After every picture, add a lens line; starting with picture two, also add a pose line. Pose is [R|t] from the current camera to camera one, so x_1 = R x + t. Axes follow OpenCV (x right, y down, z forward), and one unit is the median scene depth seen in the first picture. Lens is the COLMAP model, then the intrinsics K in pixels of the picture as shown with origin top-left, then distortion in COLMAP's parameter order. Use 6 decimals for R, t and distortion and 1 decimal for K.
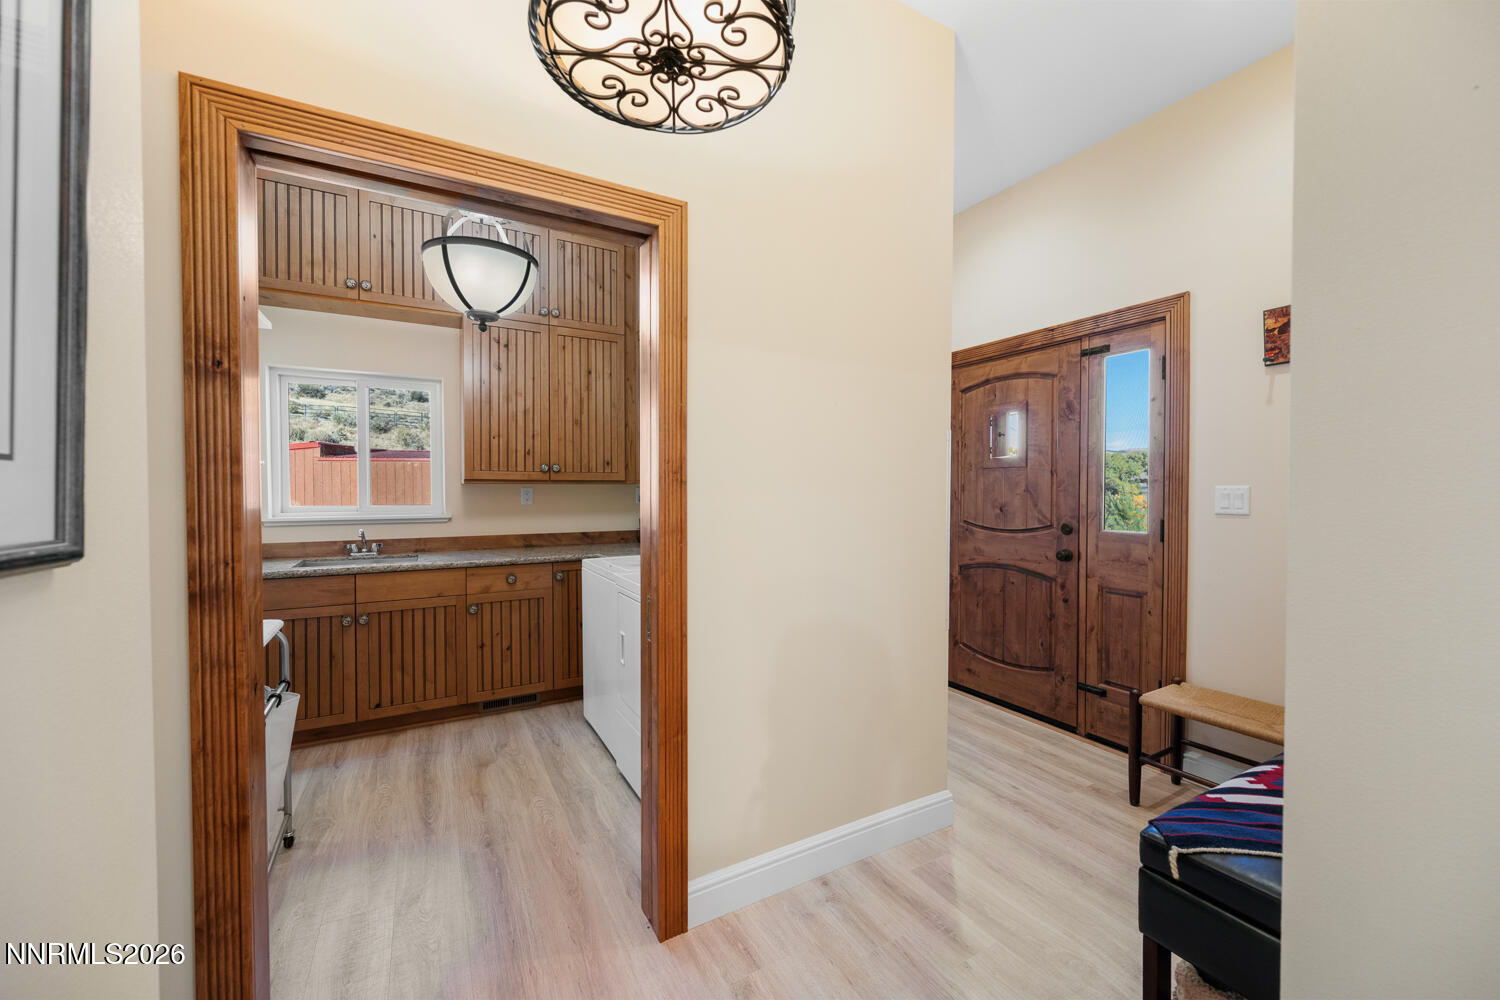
lens RADIAL K [[597.0, 0, 750.0], [0, 597.0, 500.0], [0, 0, 1]] dist [0.000033, -0.000023]
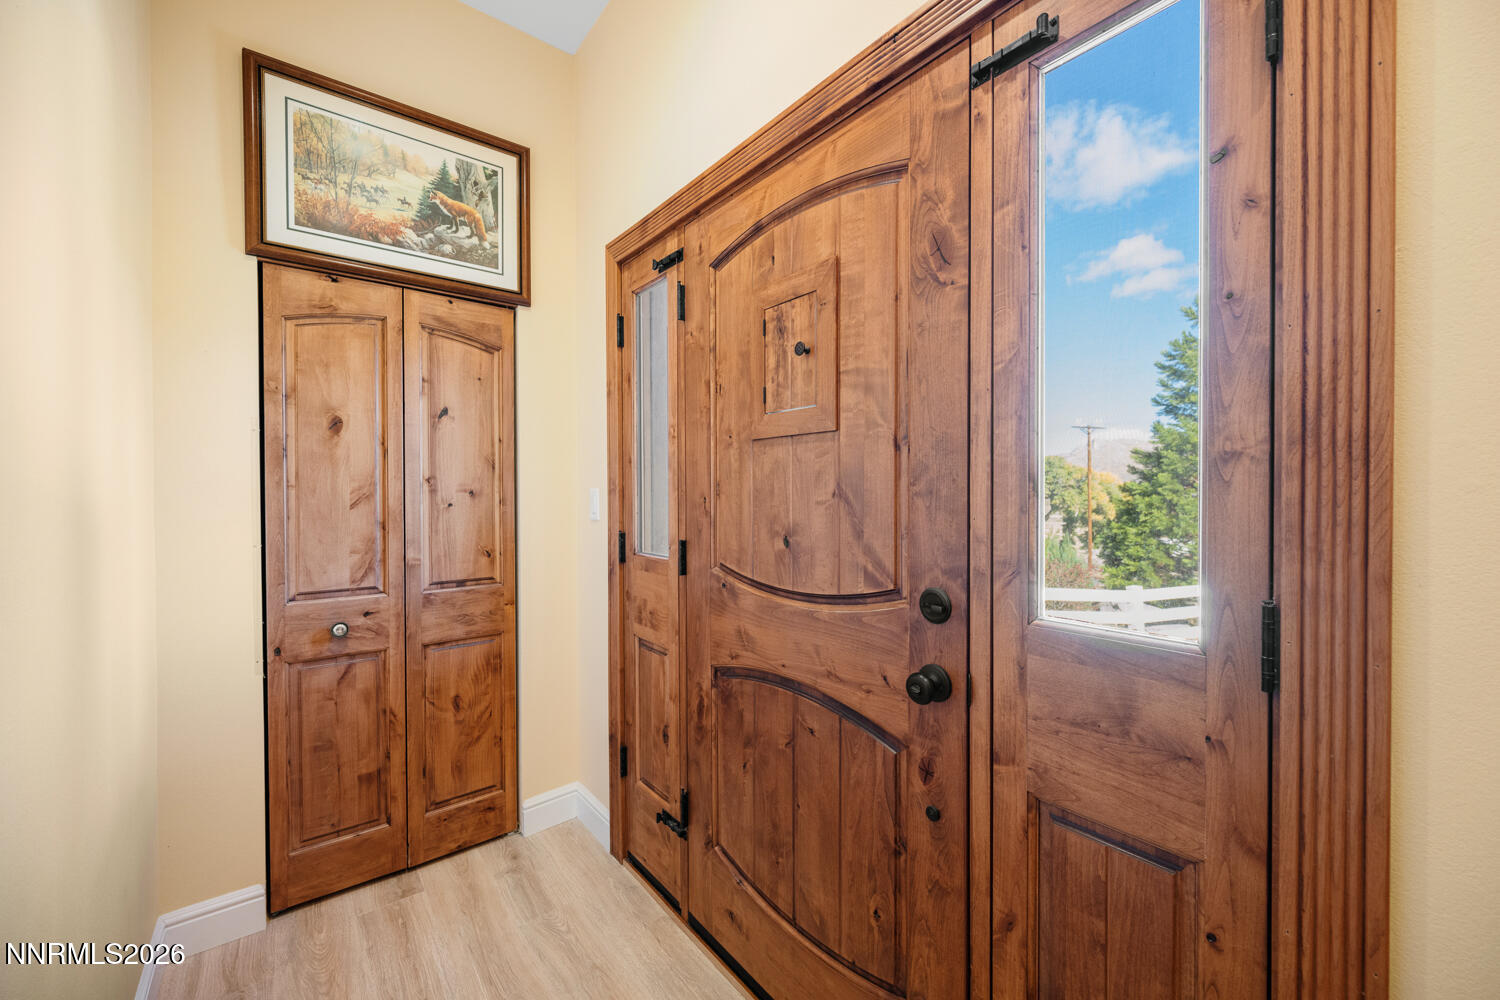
lens RADIAL K [[597.0, 0, 750.0], [0, 597.0, 500.0], [0, 0, 1]] dist [0.000033, -0.000023]
pose [[0.988136, -0.003445, 0.153542, 0.365415], [0.004725, 0.999957, -0.007969, -0.009680], [-0.153508, 0.008600, 0.988110, 0.663509]]
